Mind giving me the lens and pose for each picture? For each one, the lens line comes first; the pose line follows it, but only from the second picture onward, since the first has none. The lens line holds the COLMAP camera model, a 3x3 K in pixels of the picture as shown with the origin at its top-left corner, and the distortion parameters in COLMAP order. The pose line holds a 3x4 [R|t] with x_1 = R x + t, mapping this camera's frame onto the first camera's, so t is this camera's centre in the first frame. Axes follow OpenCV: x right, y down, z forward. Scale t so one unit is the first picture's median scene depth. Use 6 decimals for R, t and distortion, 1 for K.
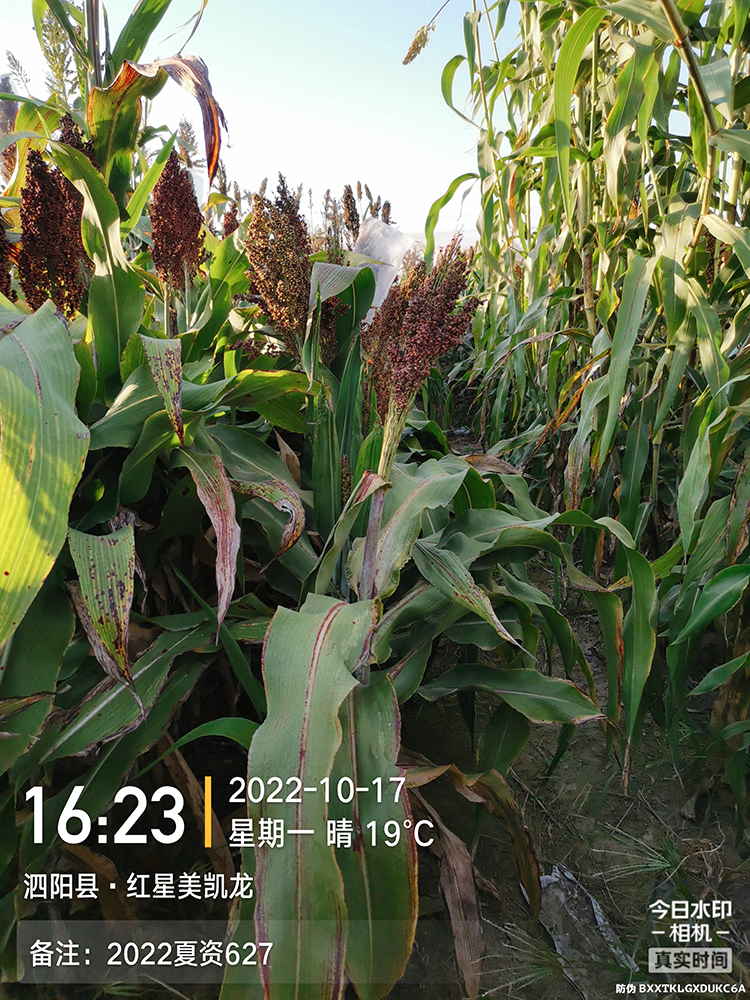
lens RADIAL K [[743.0, 0, 373.0], [0, 743.0, 493.7], [0, 0, 1]] dist [0.032083, -0.006878]
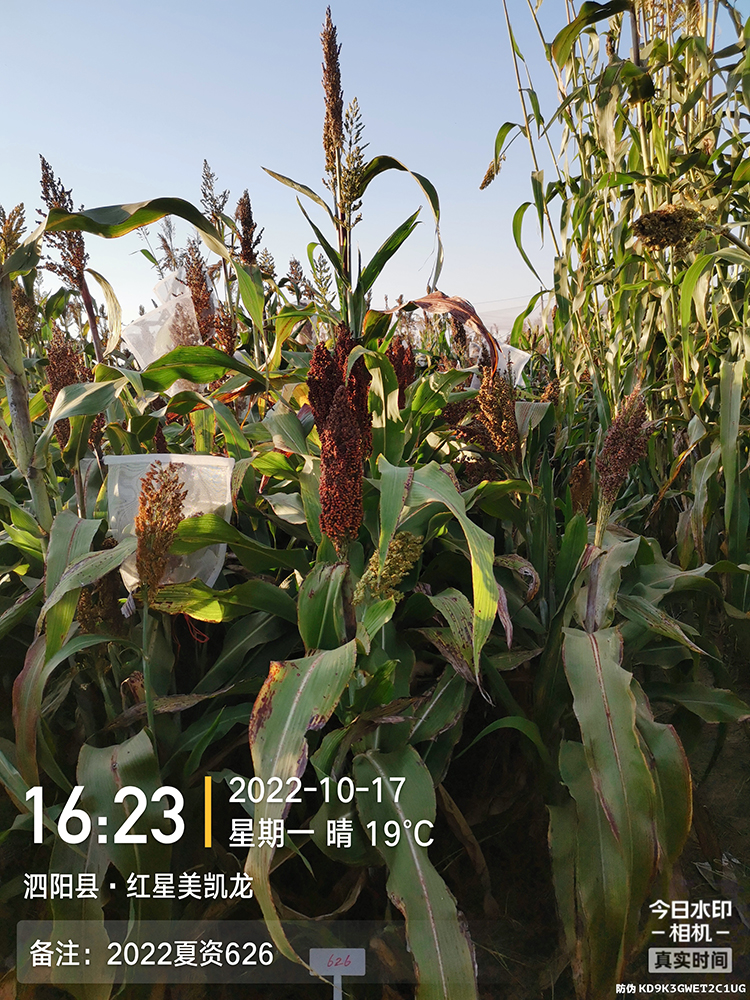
lens RADIAL K [[753.5, 0, 371.7], [0, 753.5, 492.2], [0, 0, 1]] dist [0.041448, -0.007718]
pose [[0.995184, -0.079745, -0.057000, -0.291985], [0.073744, 0.992193, -0.100574, -0.010567], [0.064575, 0.095886, 0.993296, -0.468834]]
